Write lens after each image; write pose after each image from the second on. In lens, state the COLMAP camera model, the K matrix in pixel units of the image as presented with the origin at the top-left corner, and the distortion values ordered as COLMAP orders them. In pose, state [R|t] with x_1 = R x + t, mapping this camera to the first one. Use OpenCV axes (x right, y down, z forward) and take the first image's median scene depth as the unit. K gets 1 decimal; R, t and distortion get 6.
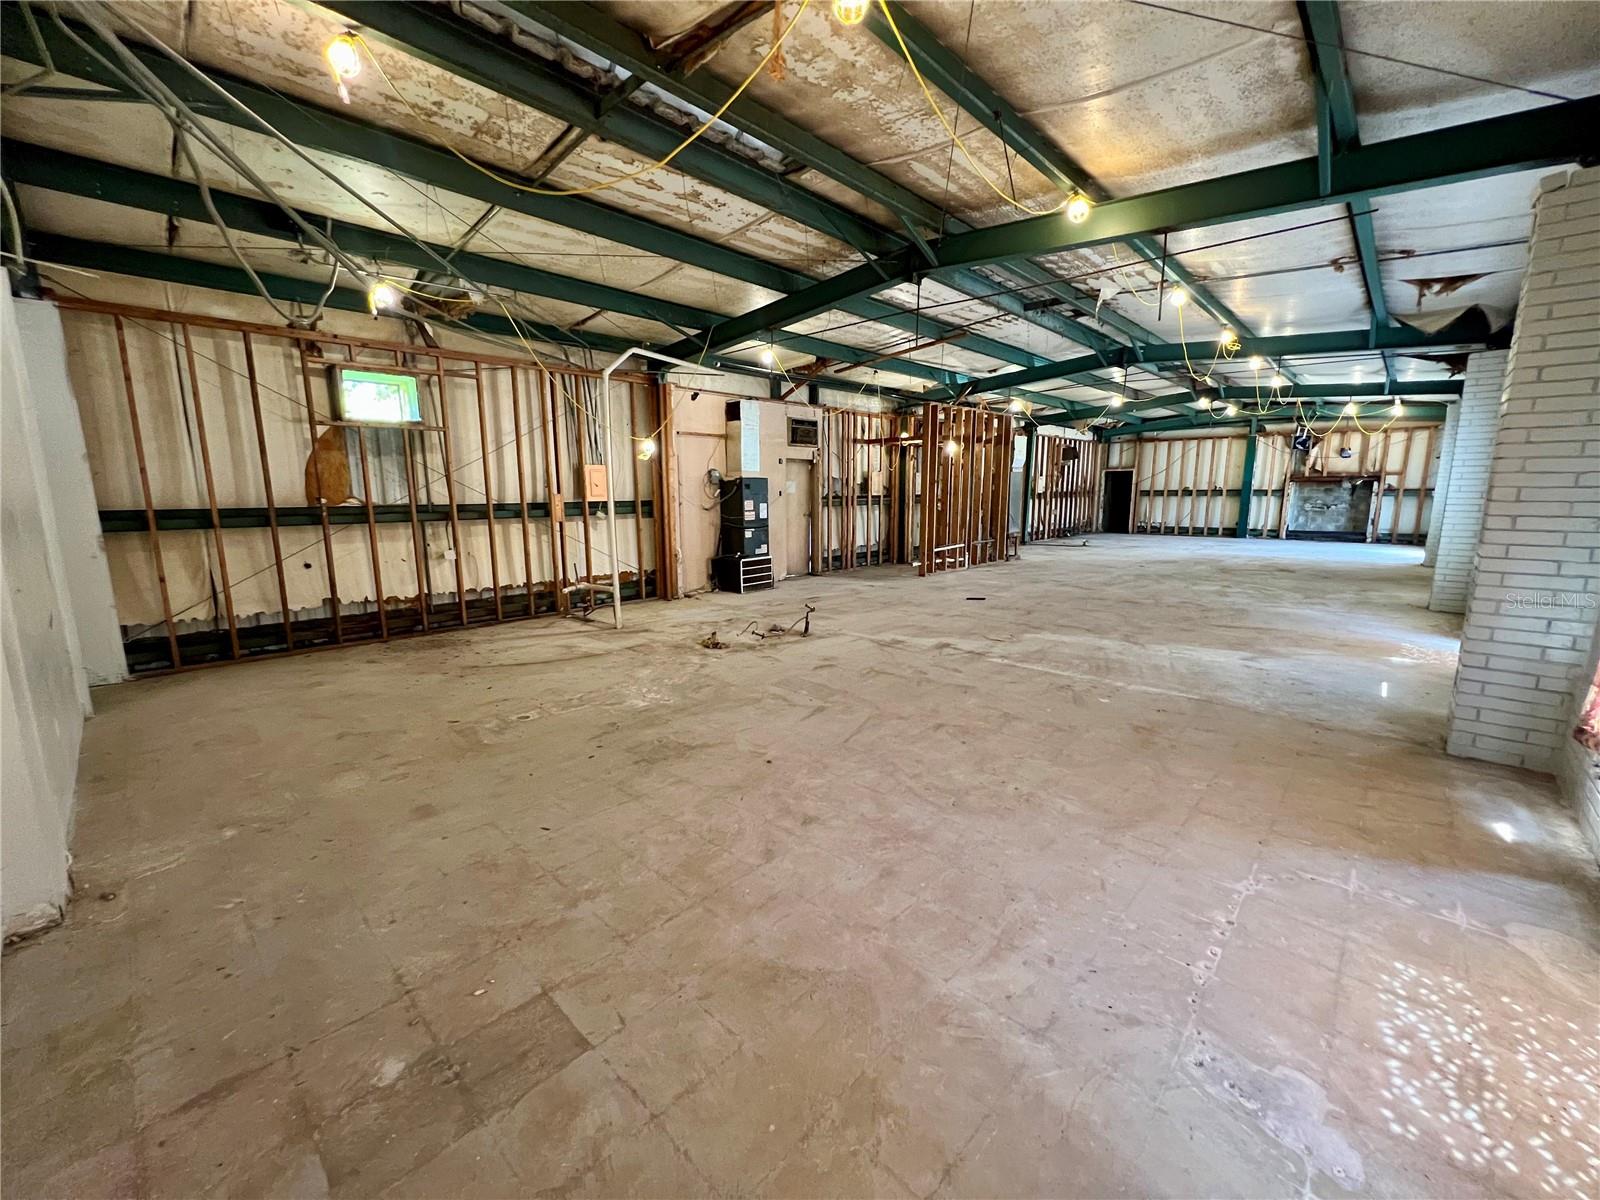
lens RADIAL K [[639.8, 0, 794.8], [0, 639.8, 598.3], [0, 0, 1]] dist [-0.002795, 0.000585]
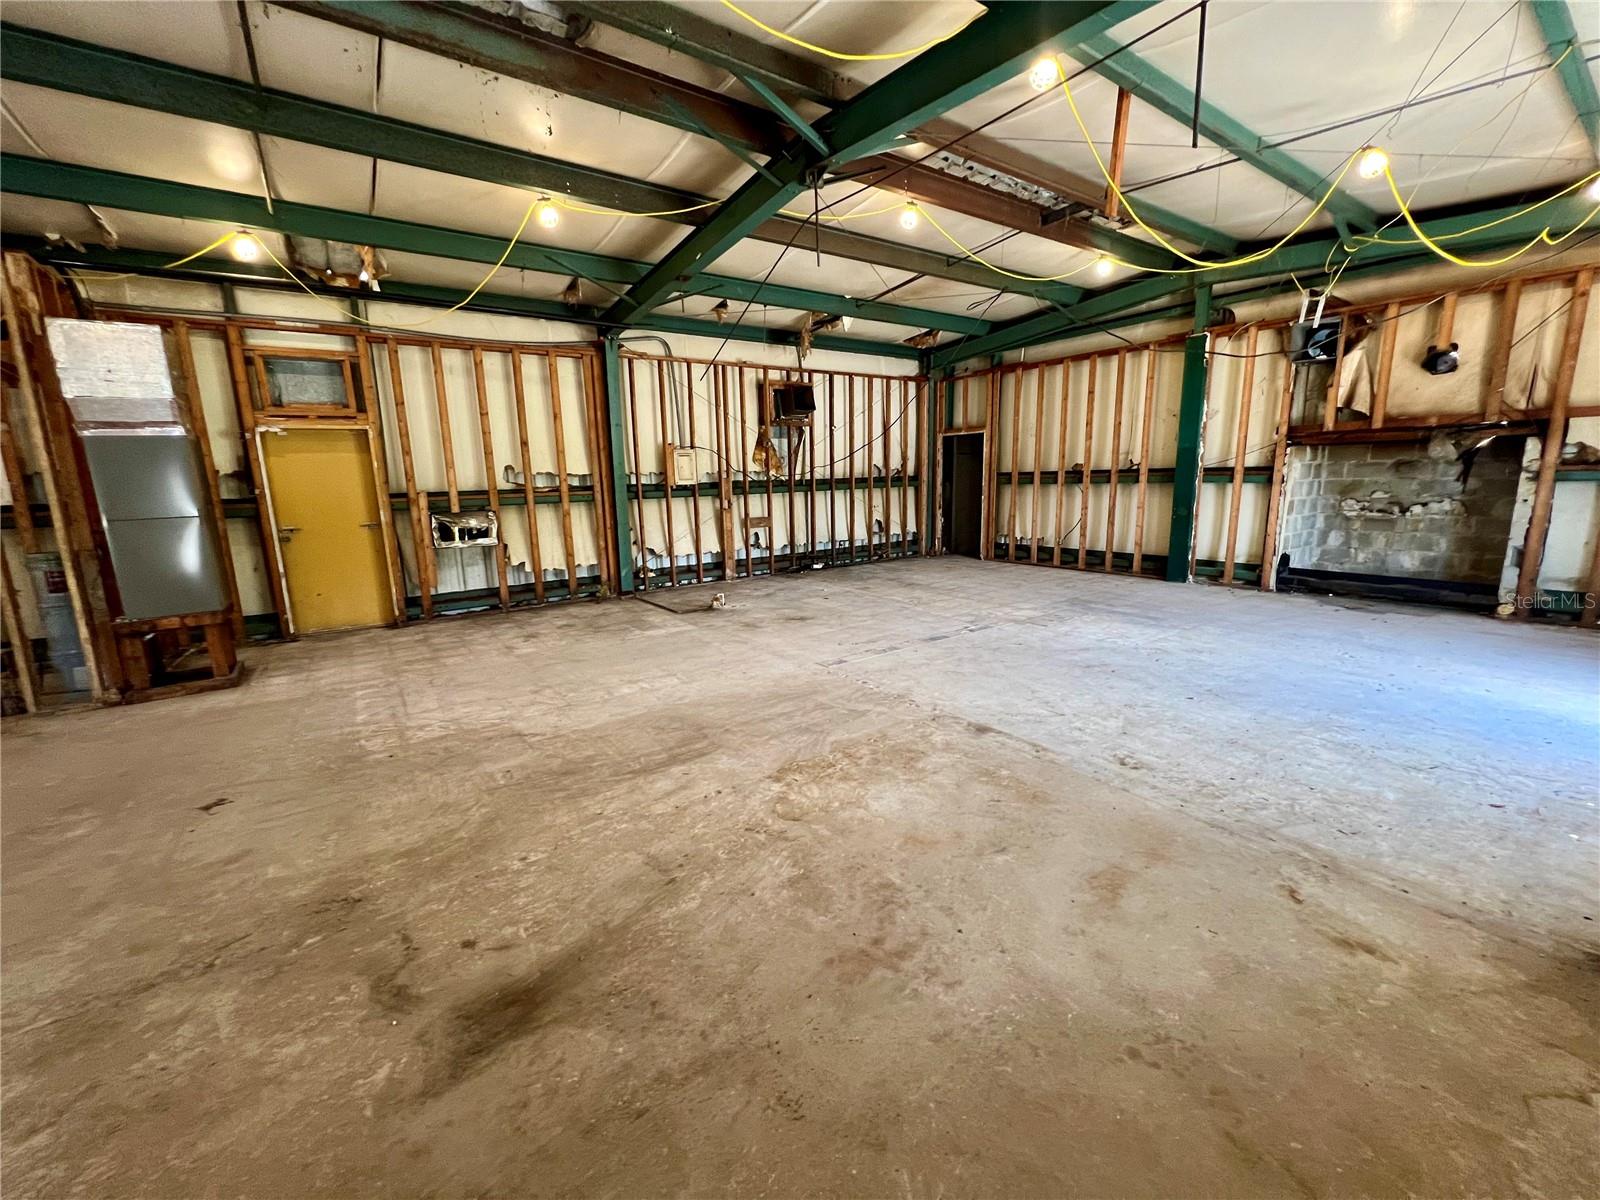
lens RADIAL K [[639.8, 0, 795.7], [0, 639.8, 597.7], [0, 0, 1]] dist [-0.002795, 0.000585]
pose [[0.981243, 0.018011, -0.191933, 1.624302], [-0.013287, 0.999577, 0.025874, -0.279161], [0.192318, -0.022838, 0.981067, 1.622368]]
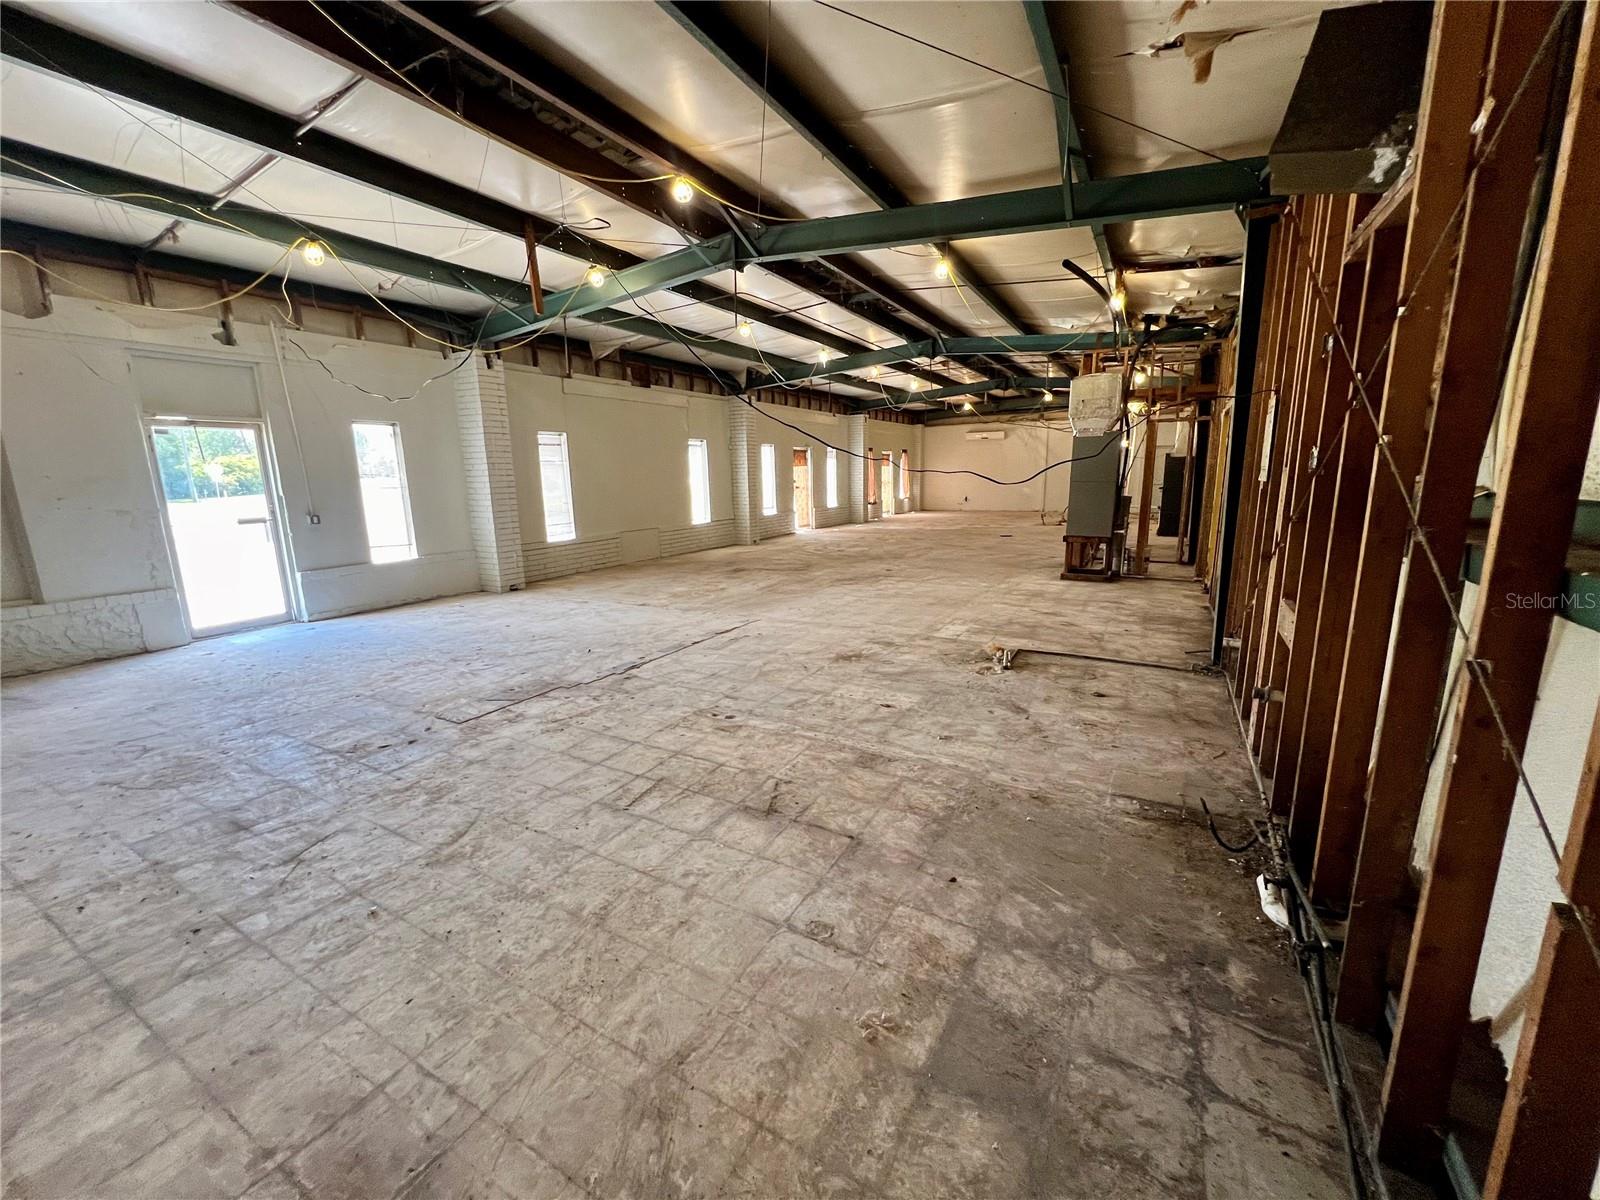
lens RADIAL K [[639.8, 0, 793.4], [0, 639.8, 592.1], [0, 0, 1]] dist [-0.002795, 0.000585]
pose [[-0.970144, 0.071424, -0.231774, 1.683985], [-0.013197, 0.938691, 0.344508, -0.585088], [0.242170, 0.337281, -0.909723, 3.396111]]
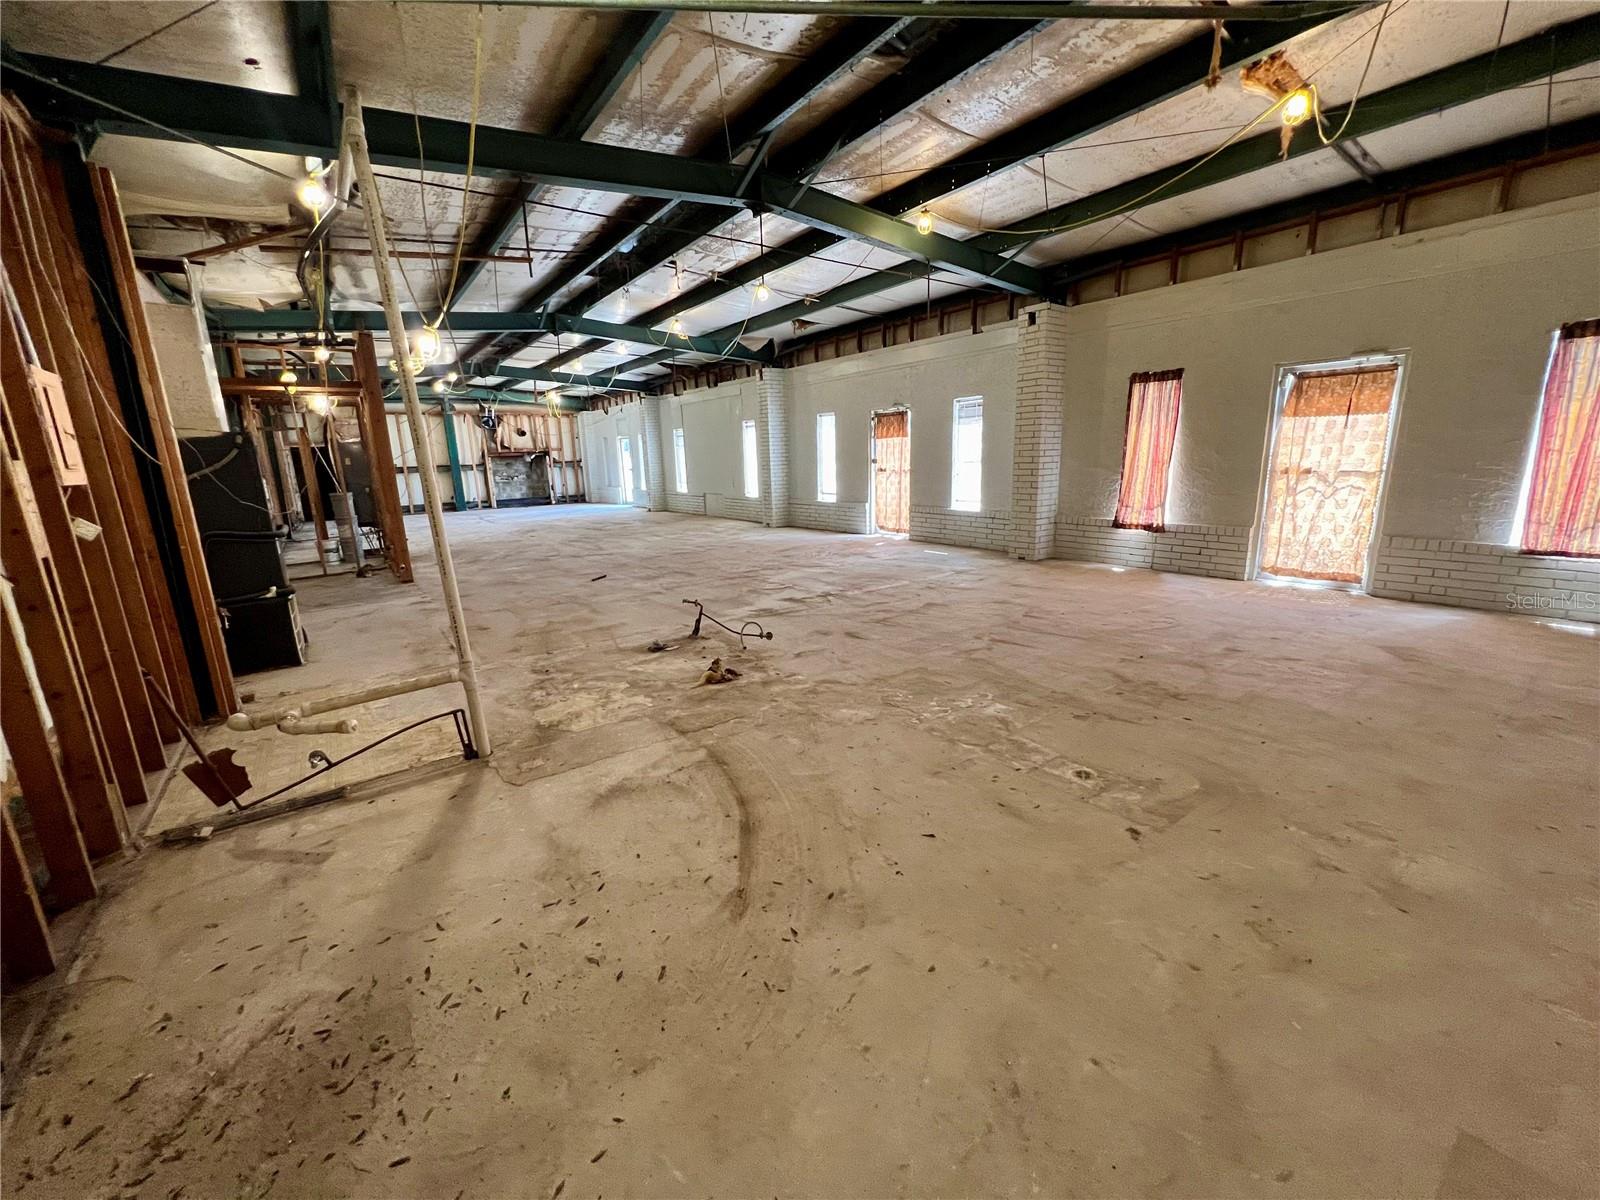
lens RADIAL K [[639.8, 0, 795.4], [0, 639.8, 598.6], [0, 0, 1]] dist [-0.002795, 0.000585]
pose [[0.184119, -0.216691, 0.958721, -0.751619], [0.197063, 0.963729, 0.179978, -0.111967], [-0.962947, 0.155791, 0.220142, 0.790238]]
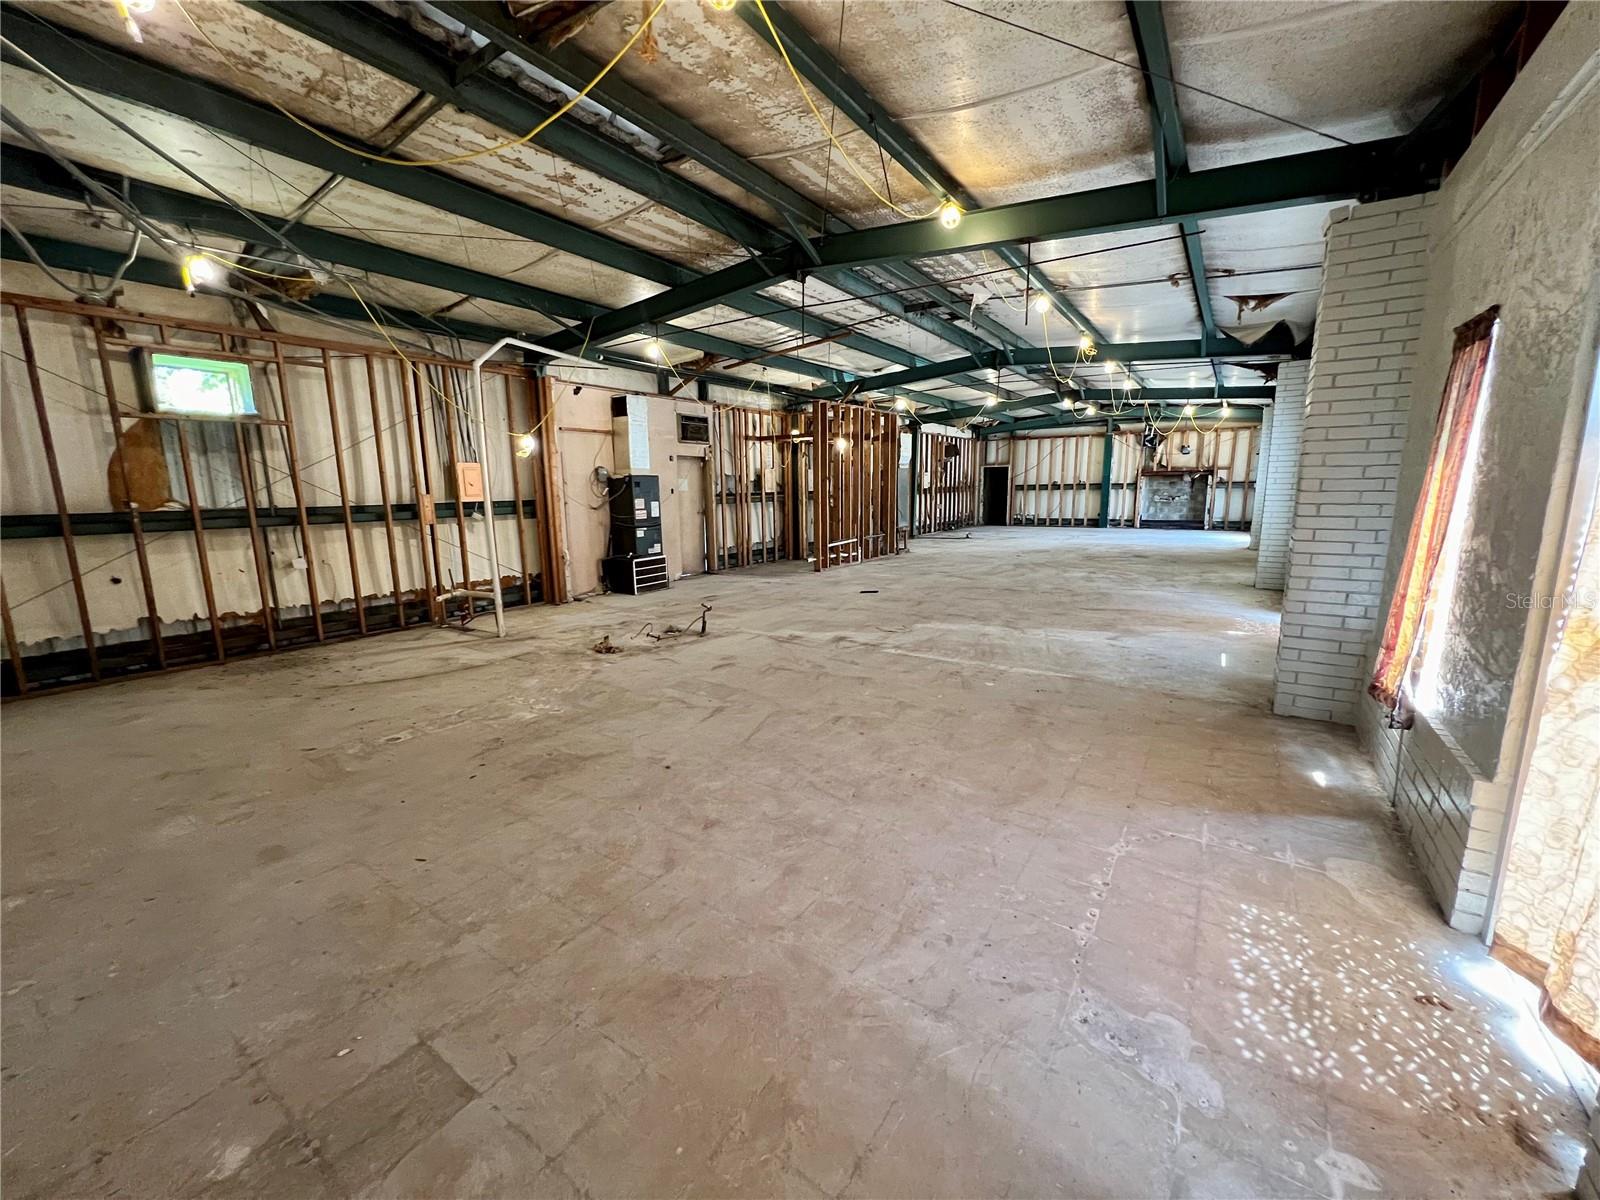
lens RADIAL K [[639.8, 0, 794.9], [0, 639.8, 598.4], [0, 0, 1]] dist [-0.002795, 0.000585]
pose [[0.986797, -0.036588, 0.157773, 0.003791], [0.035912, 0.999329, 0.007135, -0.000604], [-0.157929, -0.001375, 0.987450, 0.006038]]
